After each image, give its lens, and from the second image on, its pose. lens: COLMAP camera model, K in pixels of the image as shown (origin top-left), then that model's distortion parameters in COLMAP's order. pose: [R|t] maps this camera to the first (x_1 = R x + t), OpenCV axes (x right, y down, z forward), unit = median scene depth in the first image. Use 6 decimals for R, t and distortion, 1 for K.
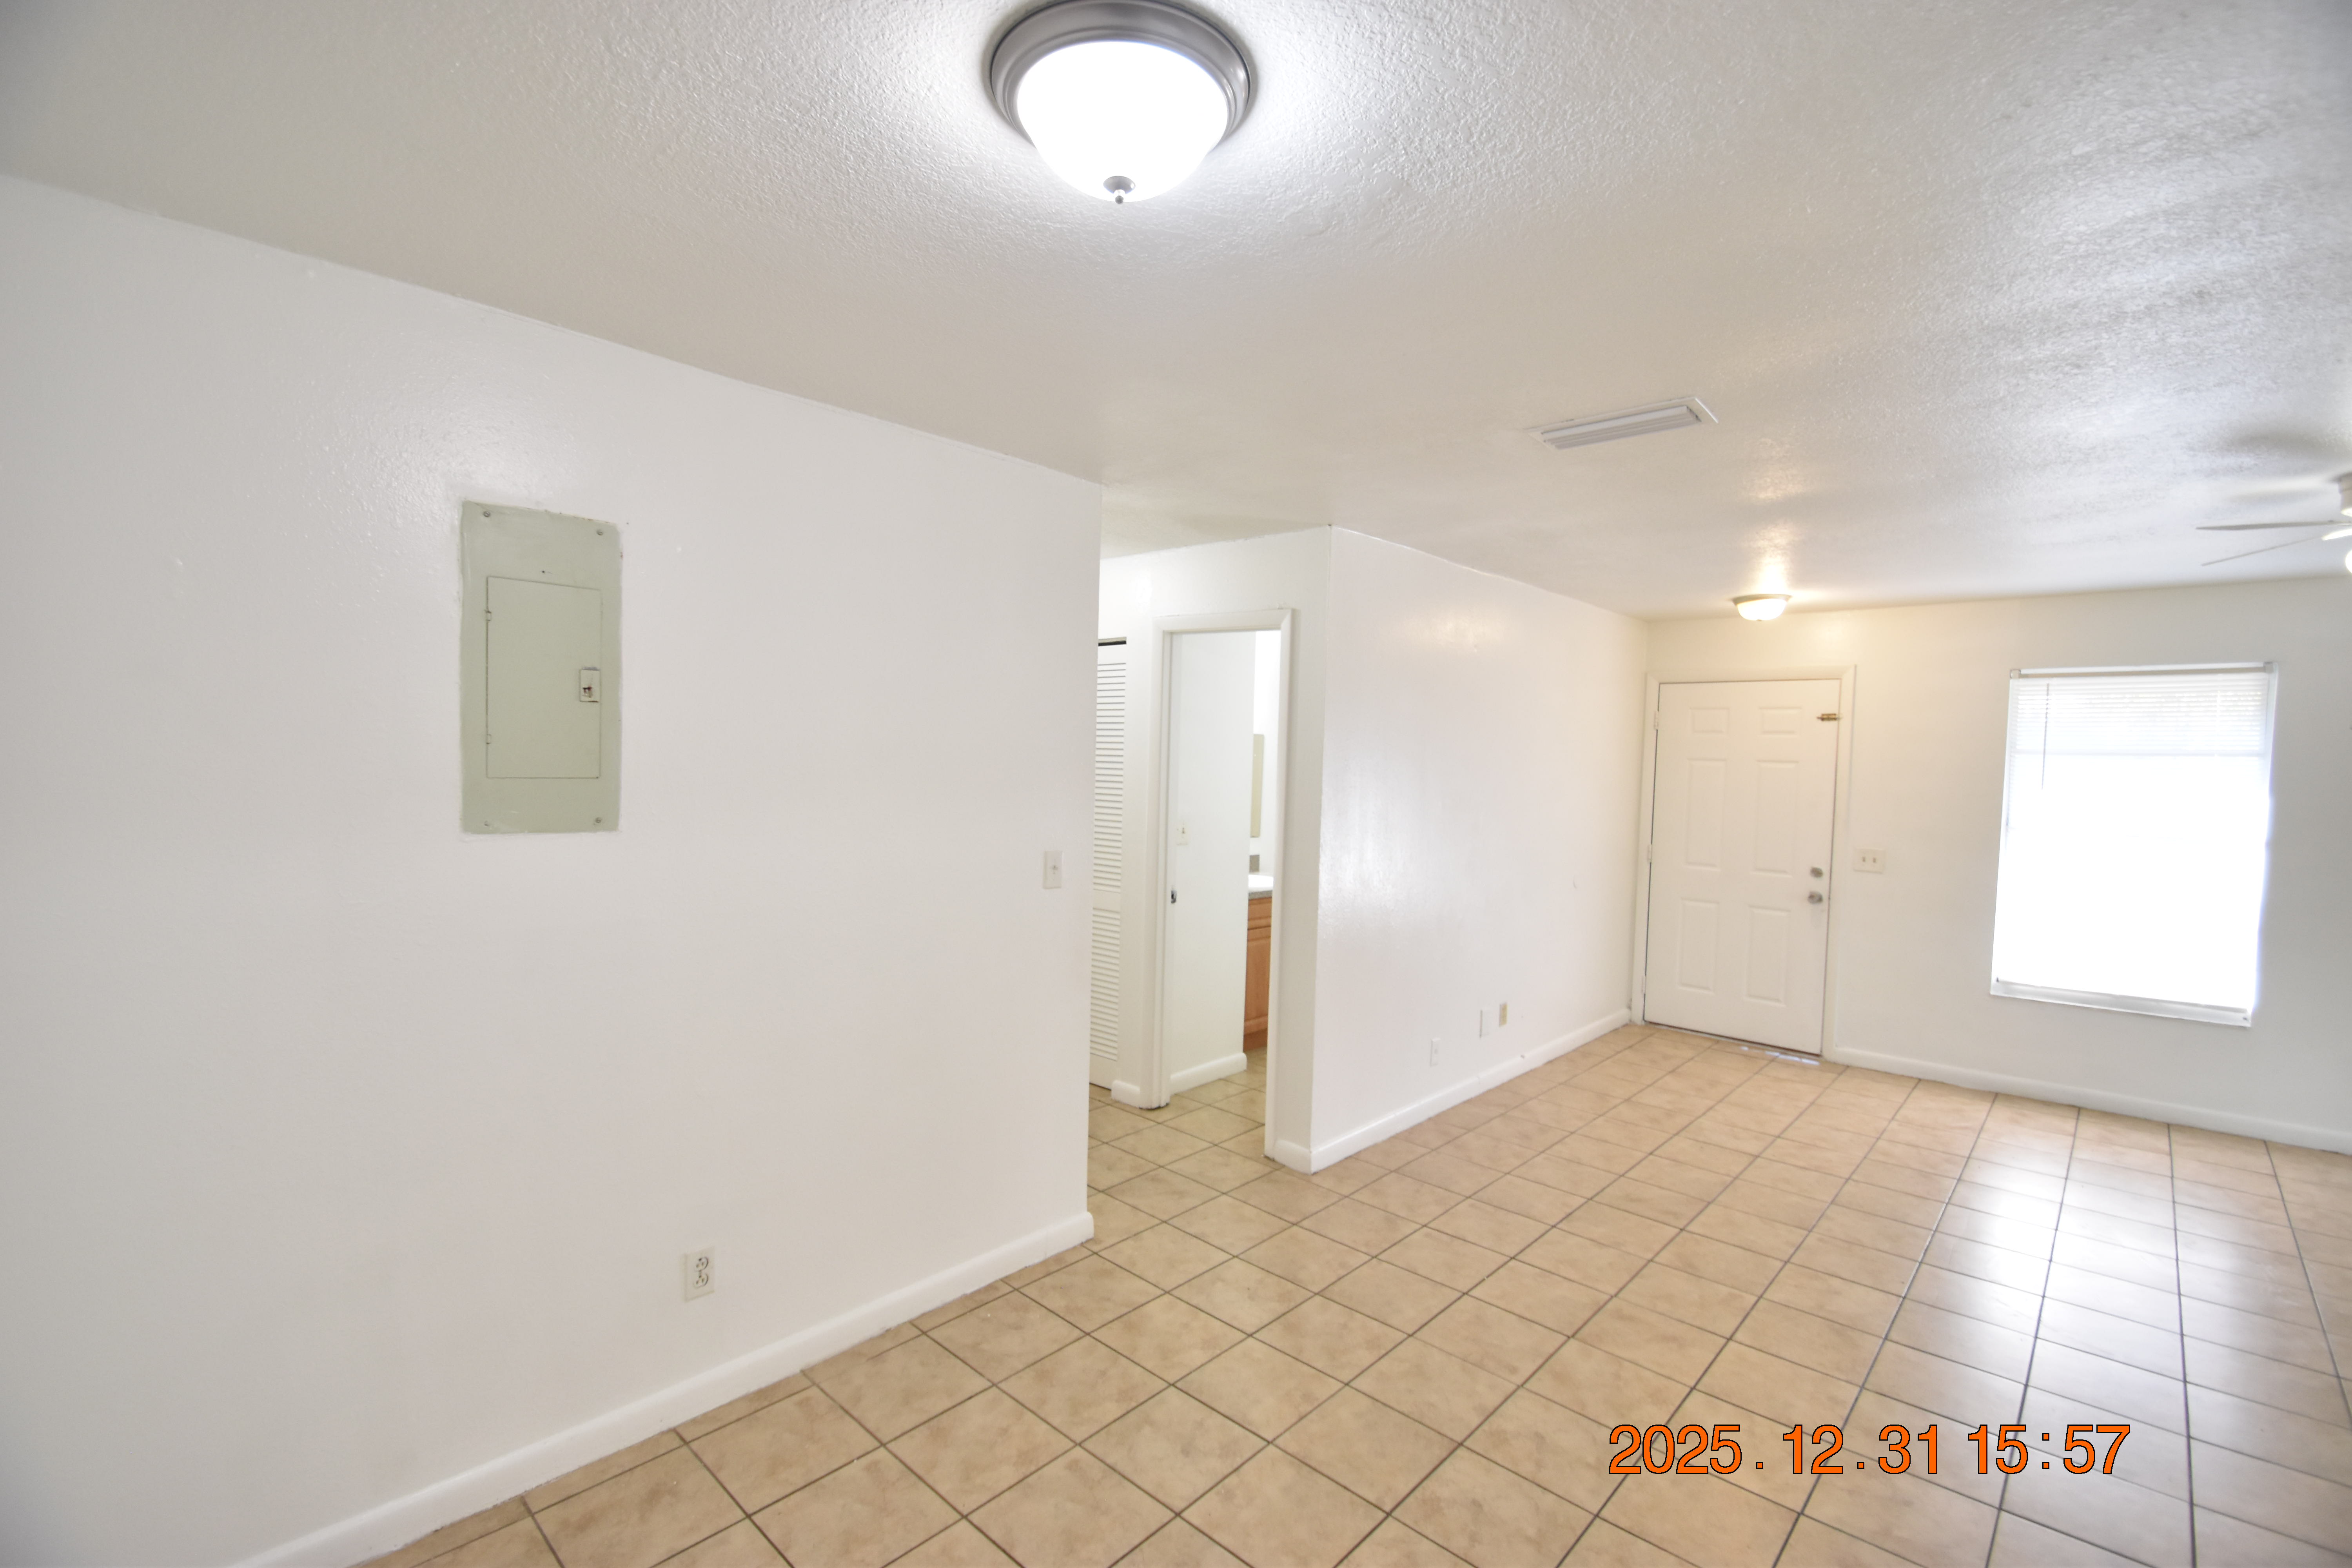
lens RADIAL K [[1010.6, 0, 1138.2], [0, 1010.6, 792.9], [0, 0, 1]] dist [0.000155, -0.017057]
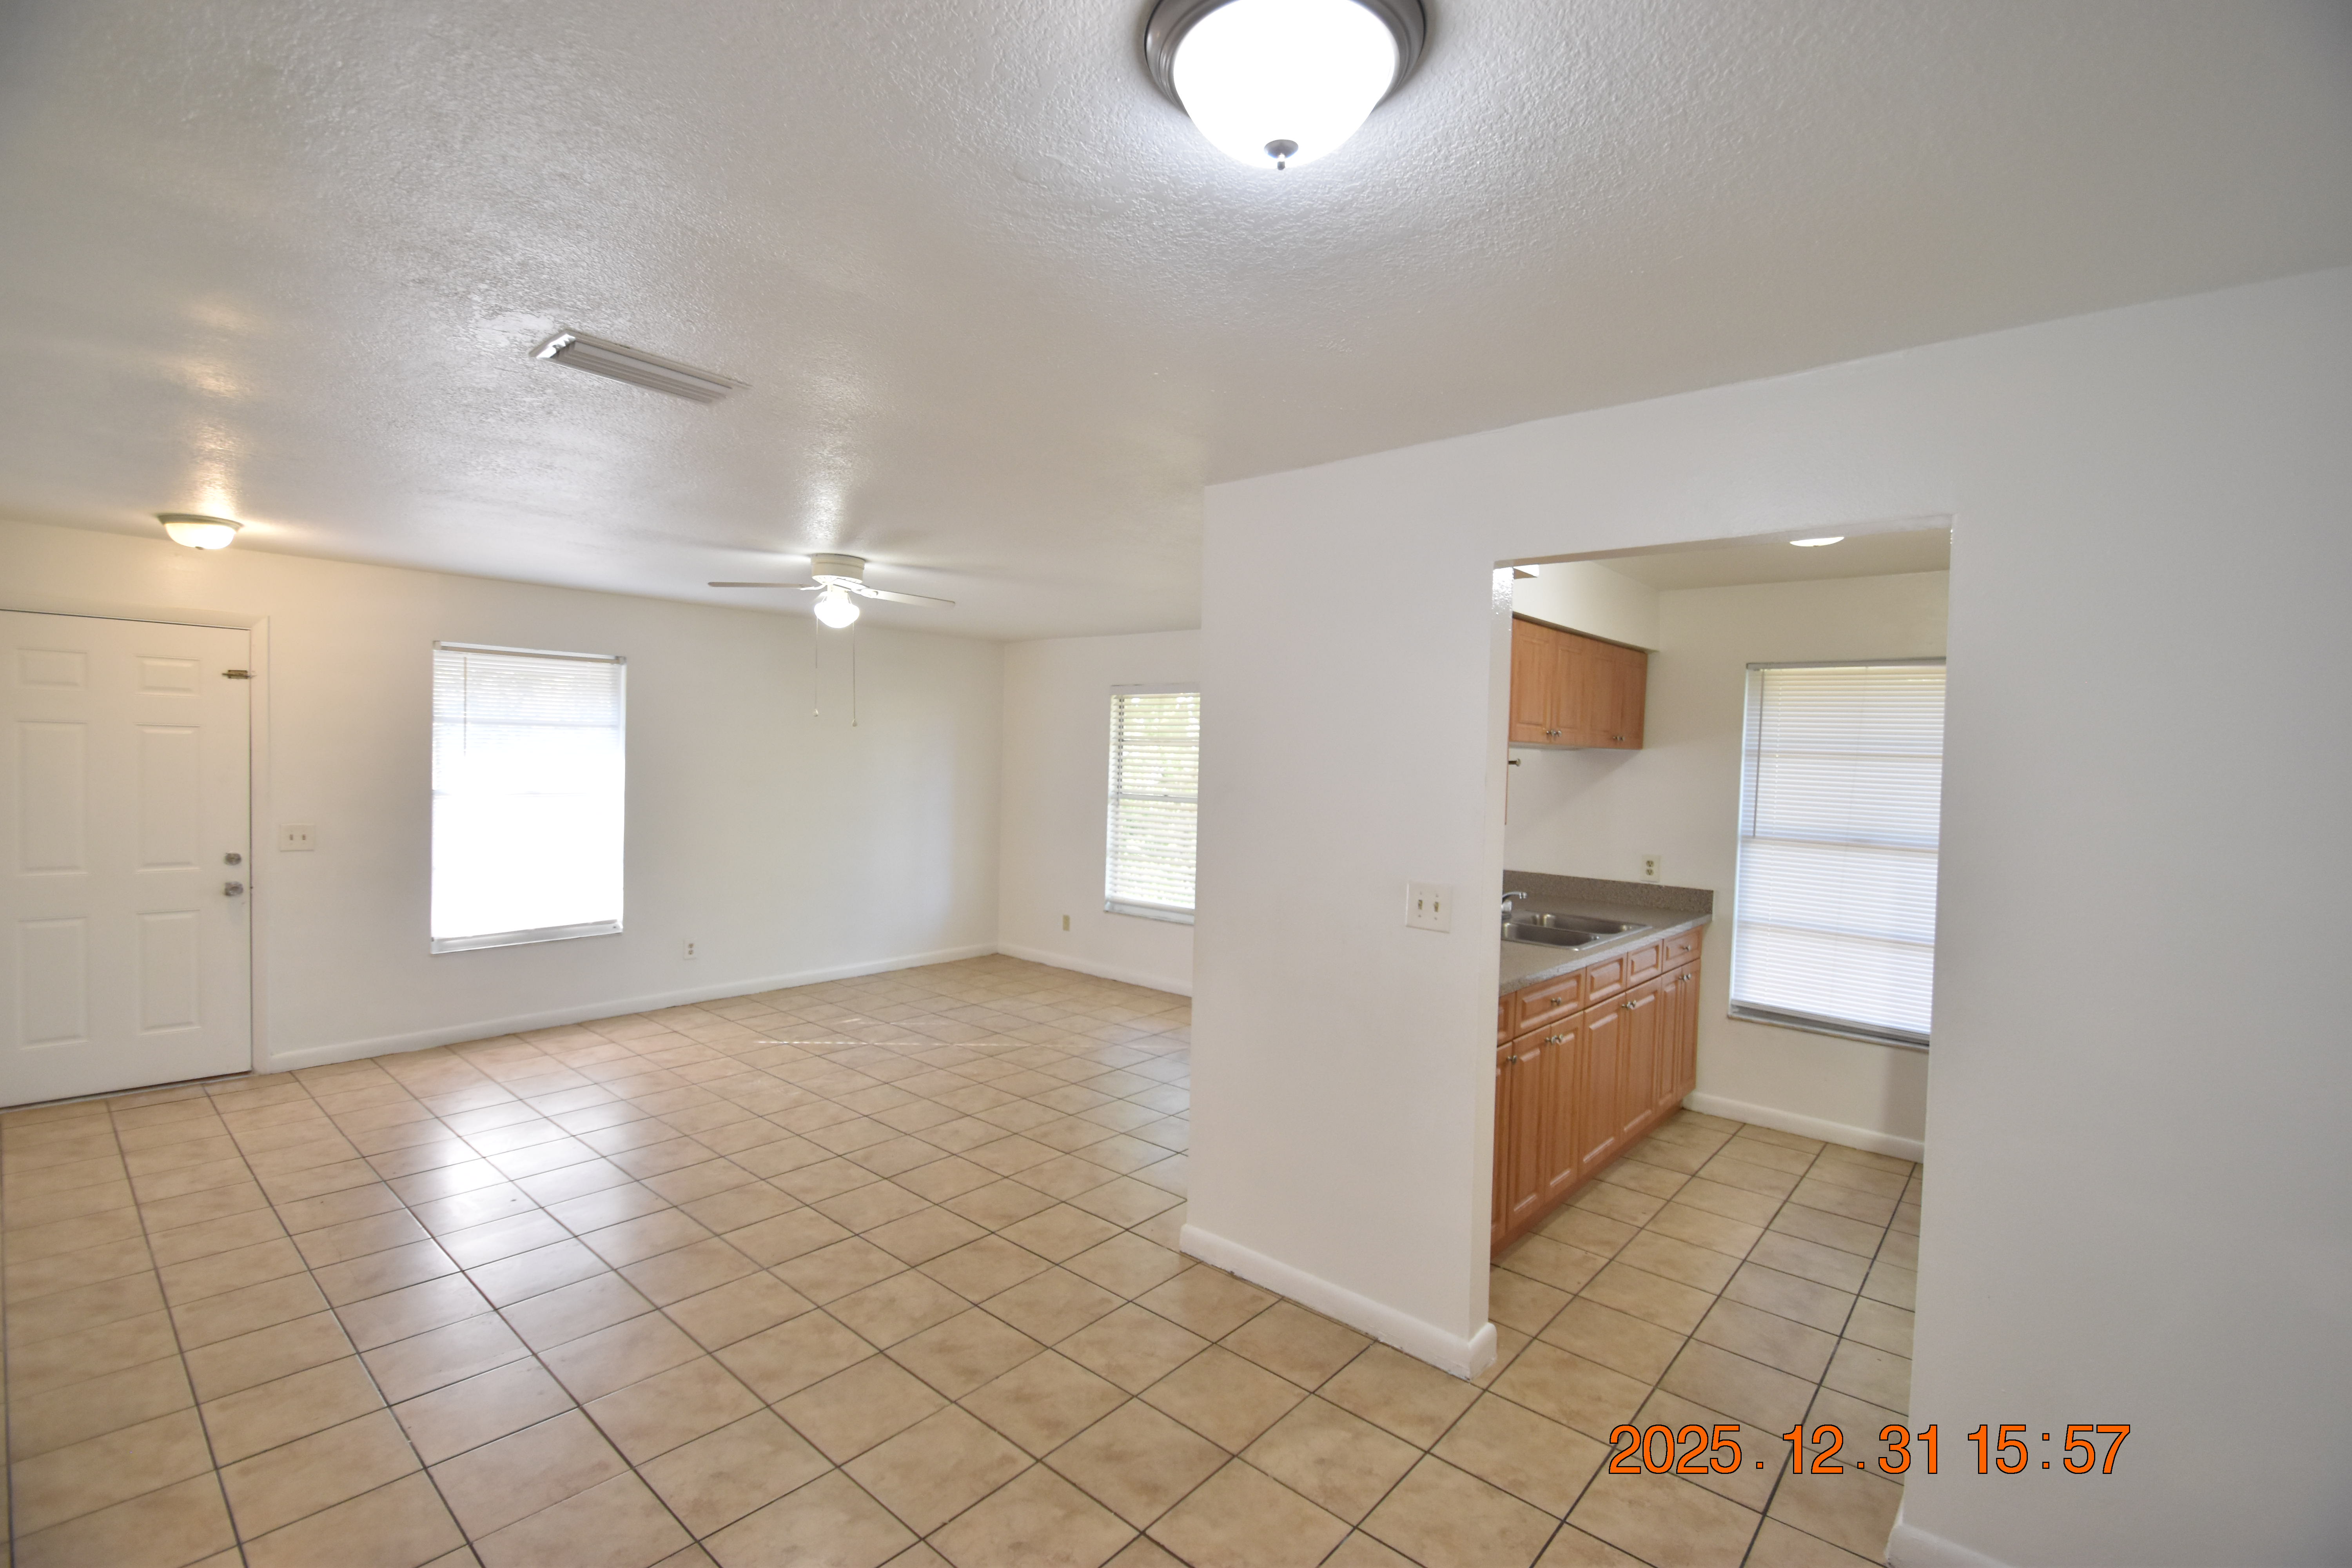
lens RADIAL K [[1029.4, 0, 1171.4], [0, 1029.4, 795.5], [0, 0, 1]] dist [0.017858, -0.018303]
pose [[-0.072253, -0.057494, 0.995728, -0.262732], [0.011968, 0.998215, 0.058506, -0.016496], [-0.997314, 0.016144, -0.071436, 0.310992]]
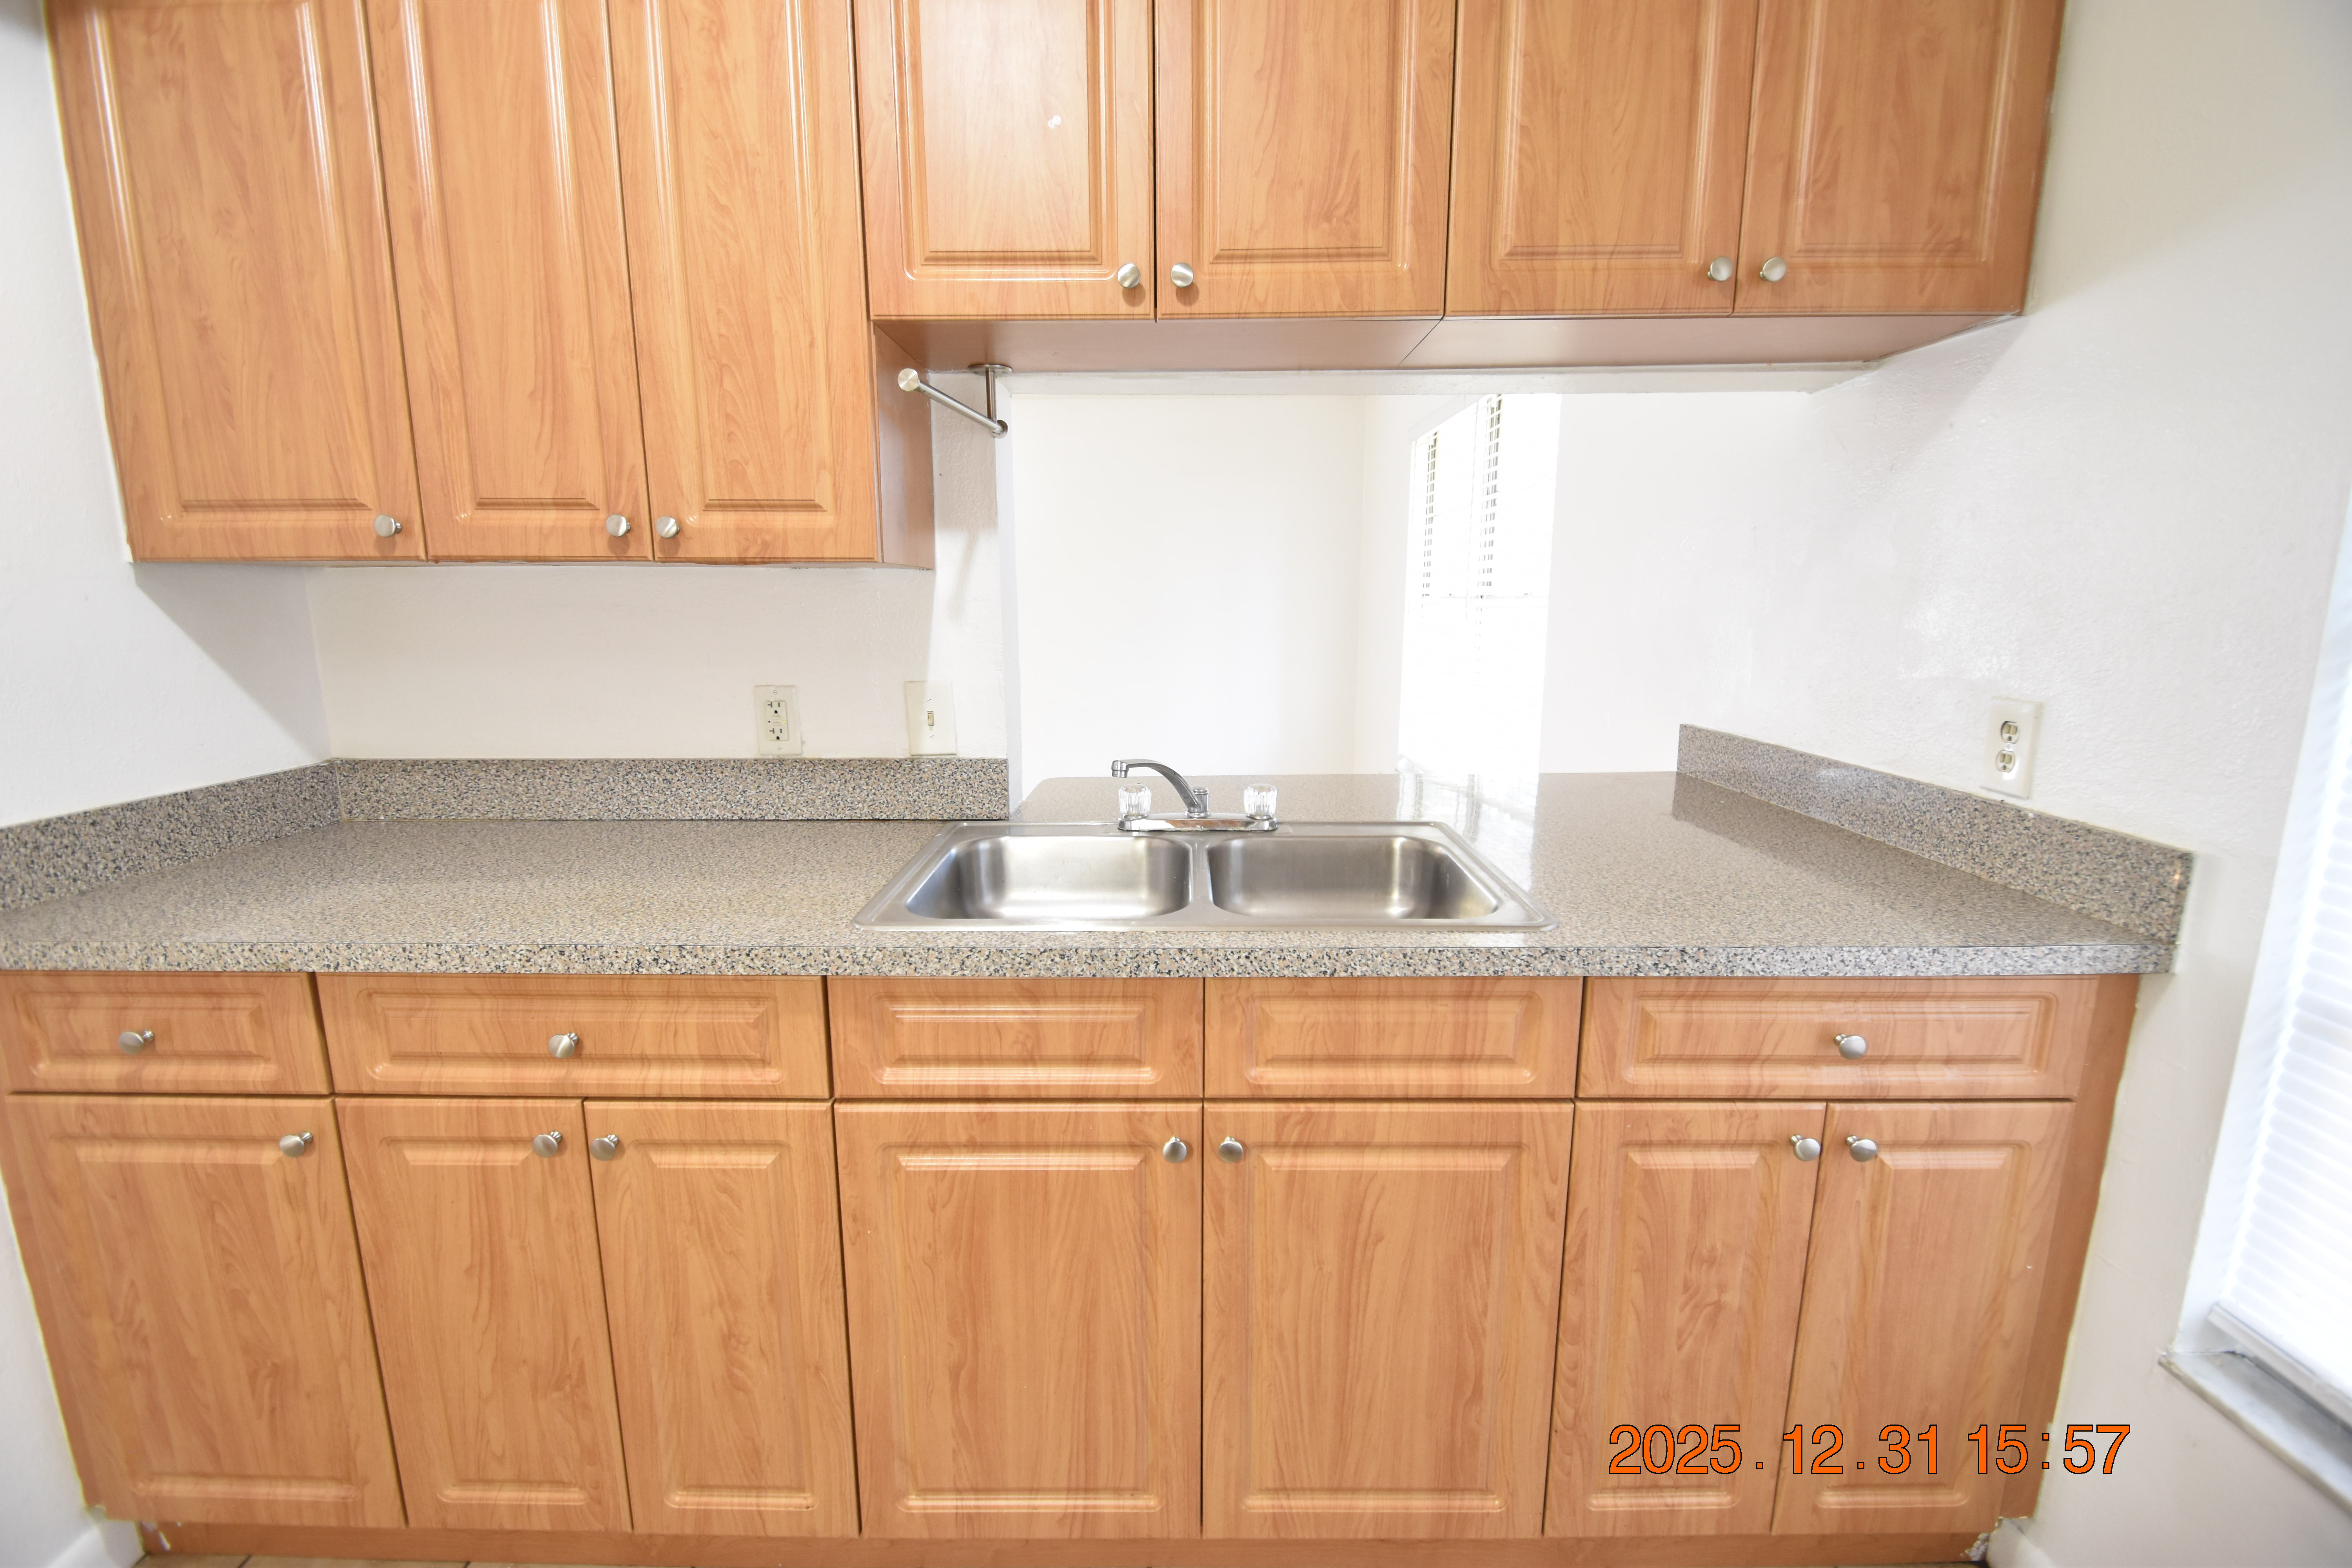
lens RADIAL K [[1029.4, 0, 1171.4], [0, 1029.4, 795.5], [0, 0, 1]] dist [0.017858, -0.018303]
pose [[0.697304, -0.154230, 0.699986, 0.336774], [0.044916, 0.984059, 0.172076, 0.072363], [-0.715367, -0.088549, 0.693115, -0.256976]]
